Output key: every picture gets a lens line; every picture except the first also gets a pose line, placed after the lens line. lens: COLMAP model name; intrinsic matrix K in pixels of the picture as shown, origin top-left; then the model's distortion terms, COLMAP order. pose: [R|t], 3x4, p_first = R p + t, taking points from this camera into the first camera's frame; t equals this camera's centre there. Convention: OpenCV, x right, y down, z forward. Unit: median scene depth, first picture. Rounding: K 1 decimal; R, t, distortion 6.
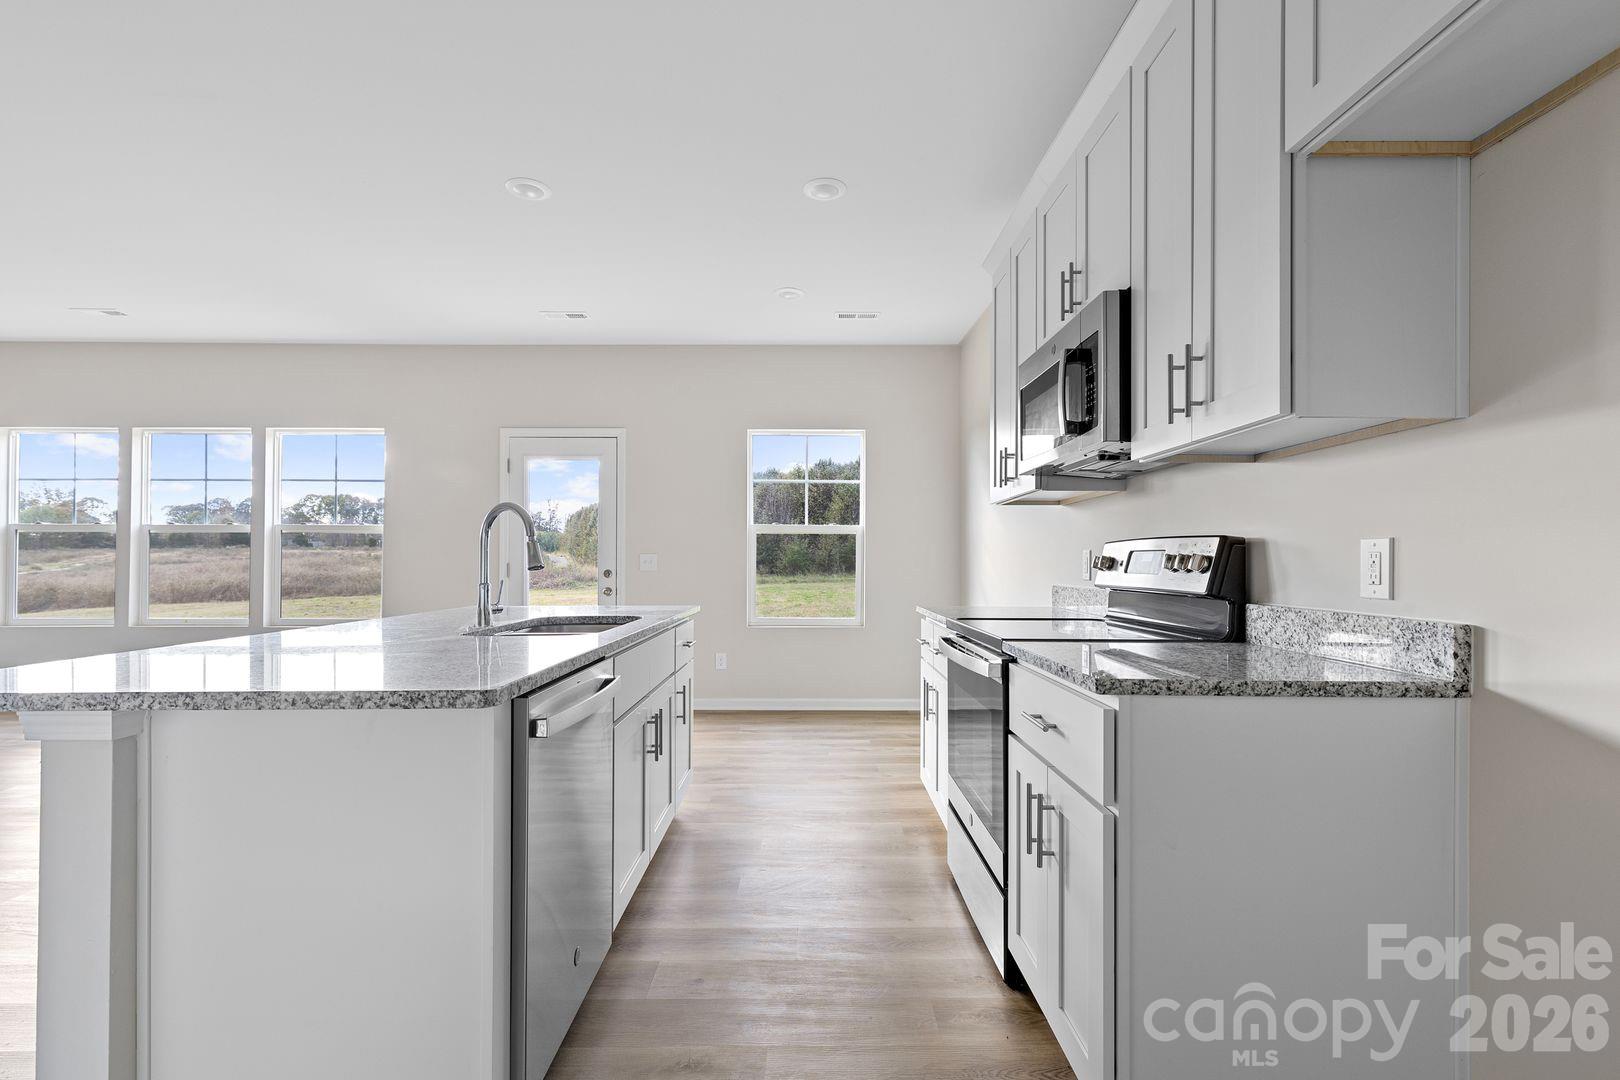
lens RADIAL K [[733.2, 0, 821.6], [0, 733.2, 564.6], [0, 0, 1]] dist [0.003245, 0.000273]
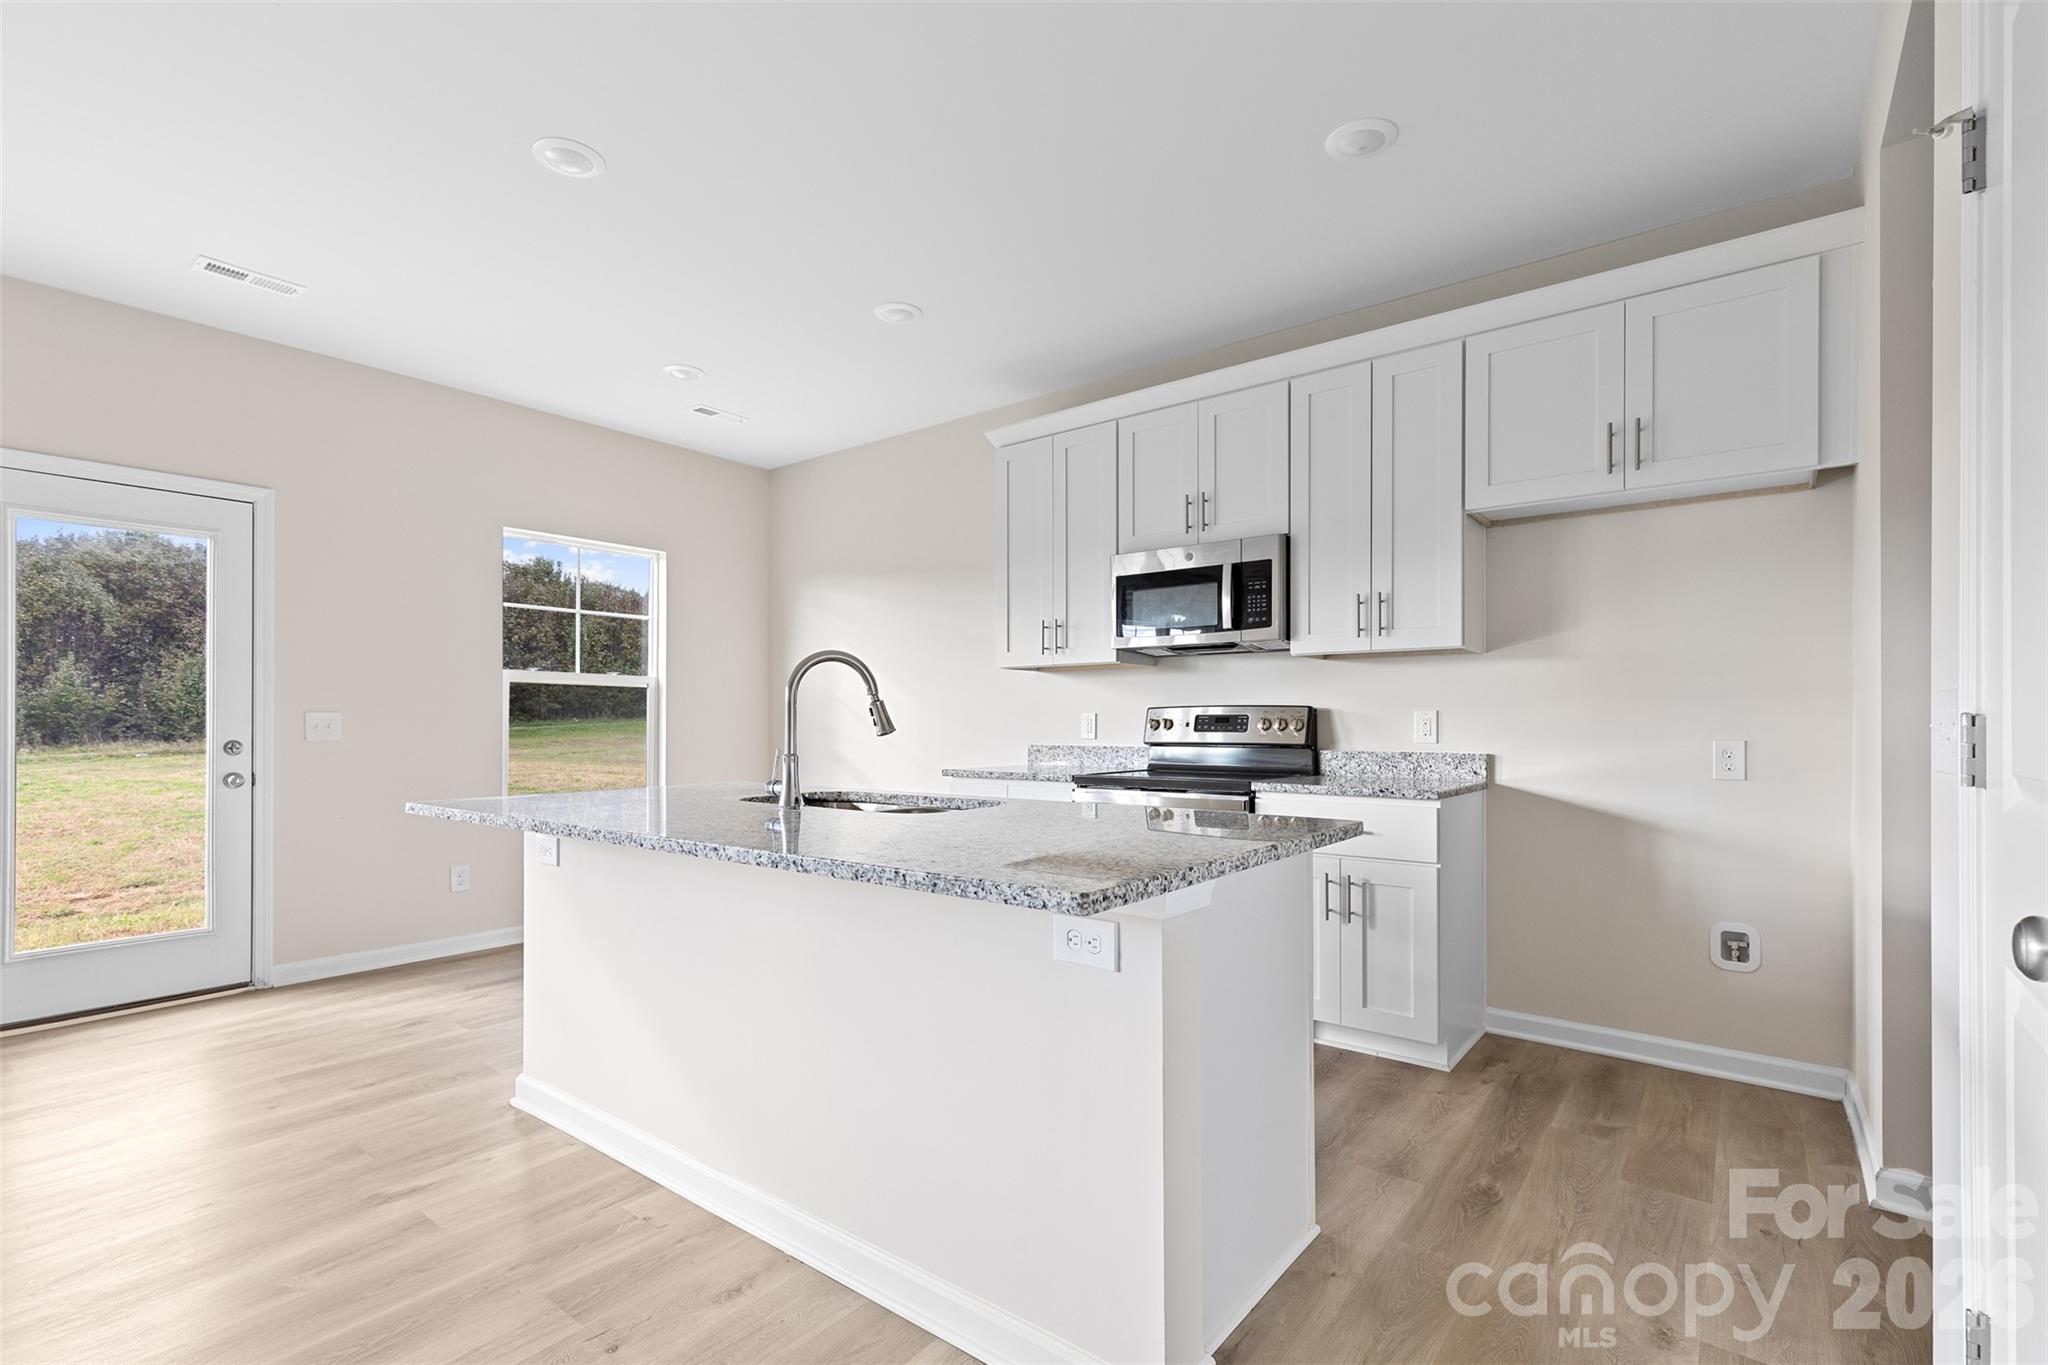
lens RADIAL K [[926.9, 0, 1038.7], [0, 926.9, 713.6], [0, 0, 1]] dist [0.003245, 0.000273]
pose [[0.616222, 0.001771, 0.787571, -0.996023], [0.005652, 0.999962, -0.006671, -0.010901], [-0.787552, 0.008562, 0.616188, 0.195014]]
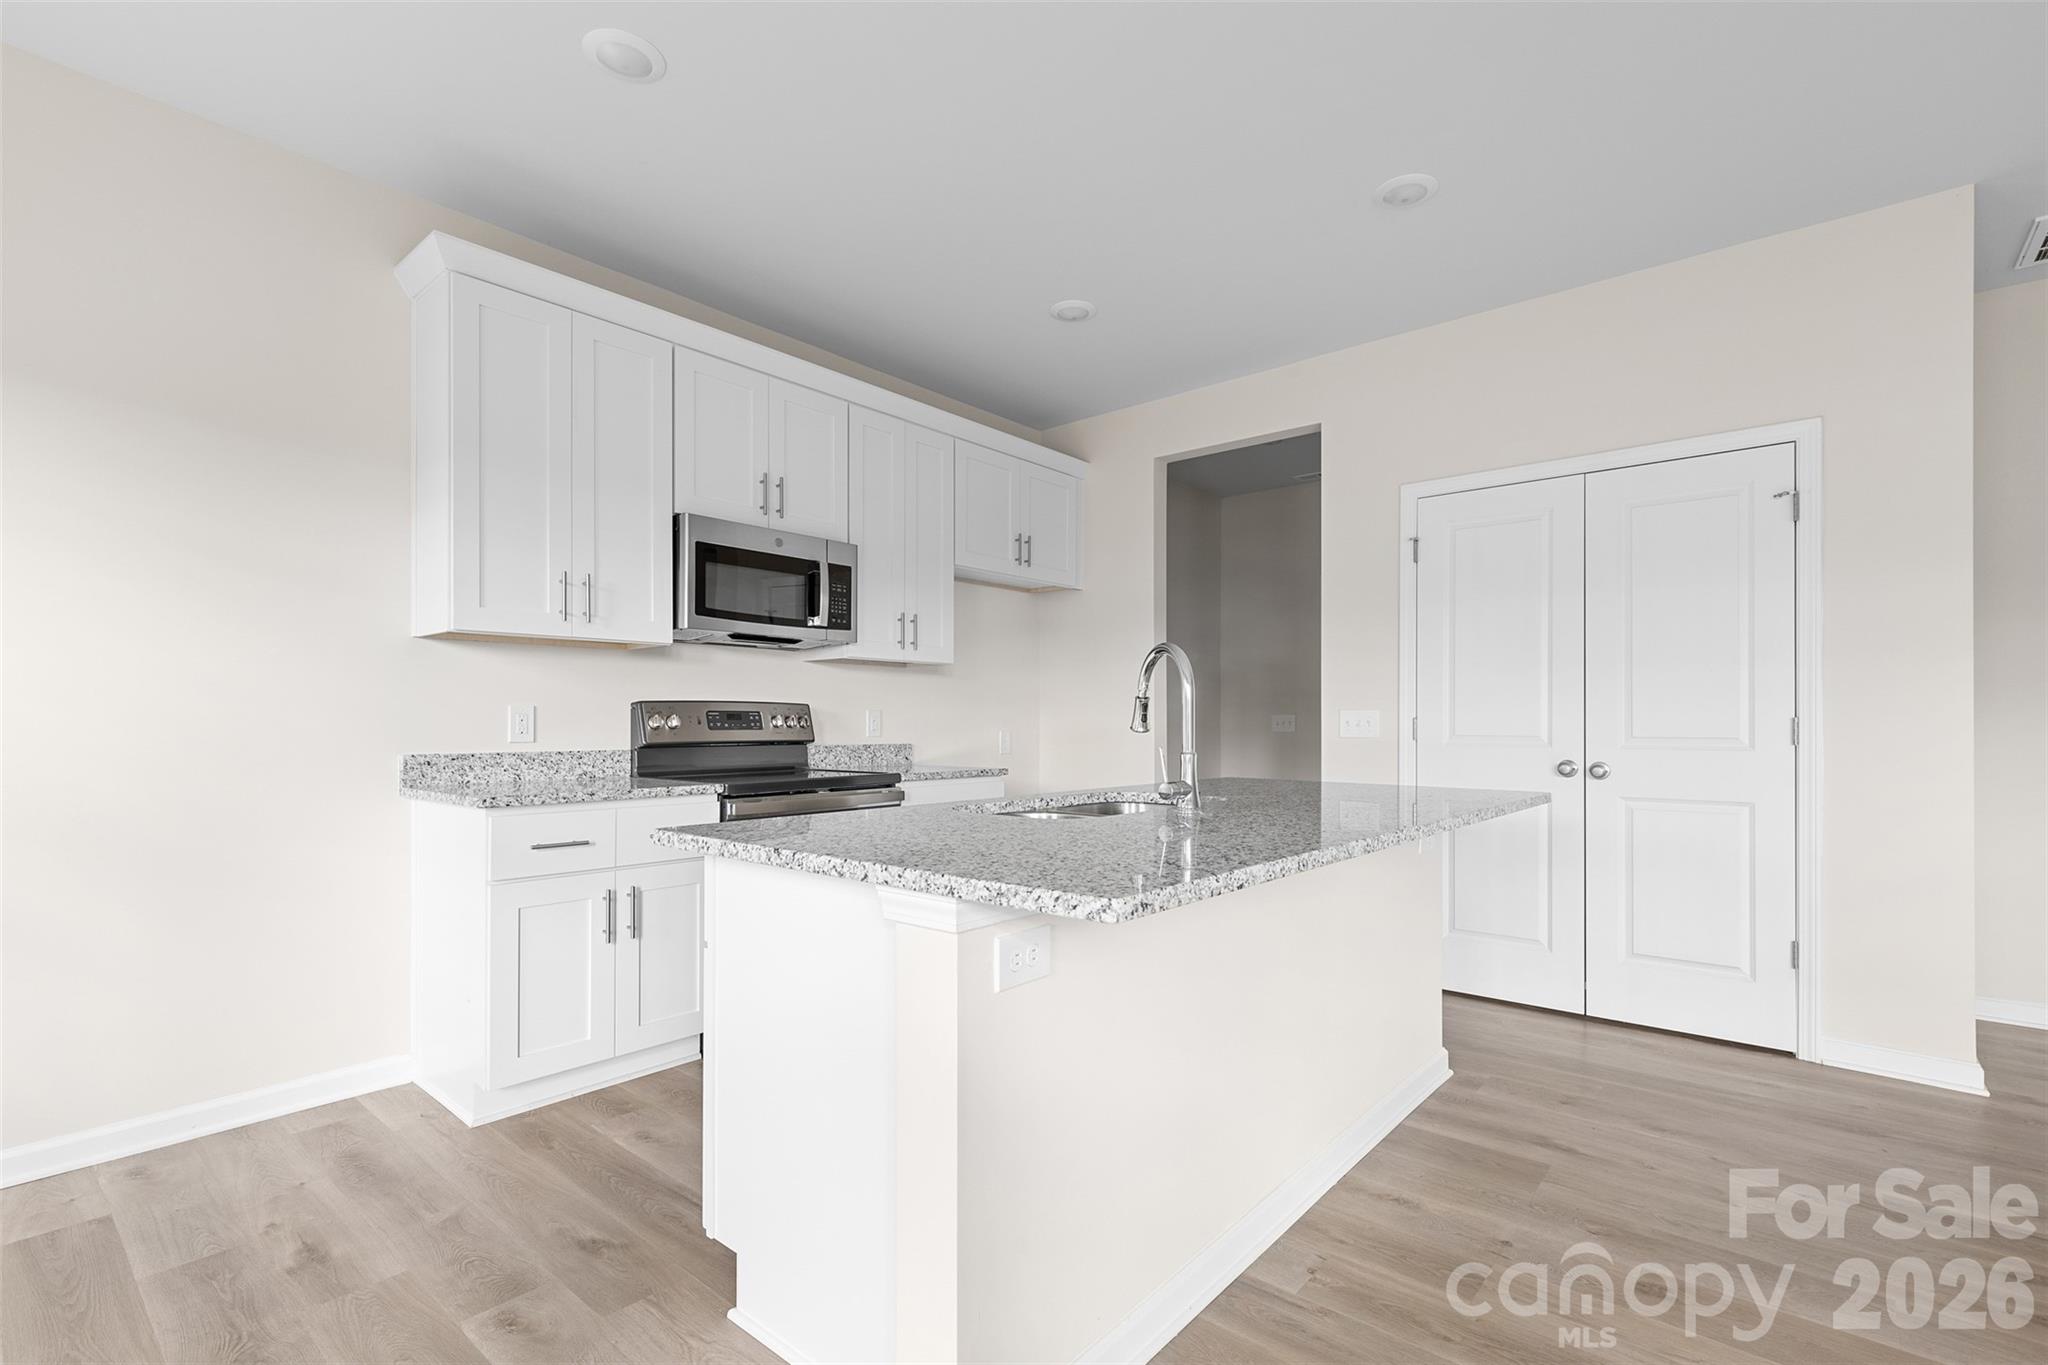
lens RADIAL K [[926.9, 0, 1038.7], [0, 926.9, 713.6], [0, 0, 1]] dist [0.003245, 0.000273]
pose [[-0.762937, -0.010056, 0.646394, -0.874889], [-0.010612, 0.999939, 0.003032, -0.023089], [-0.646386, -0.004546, -0.762997, 1.687701]]
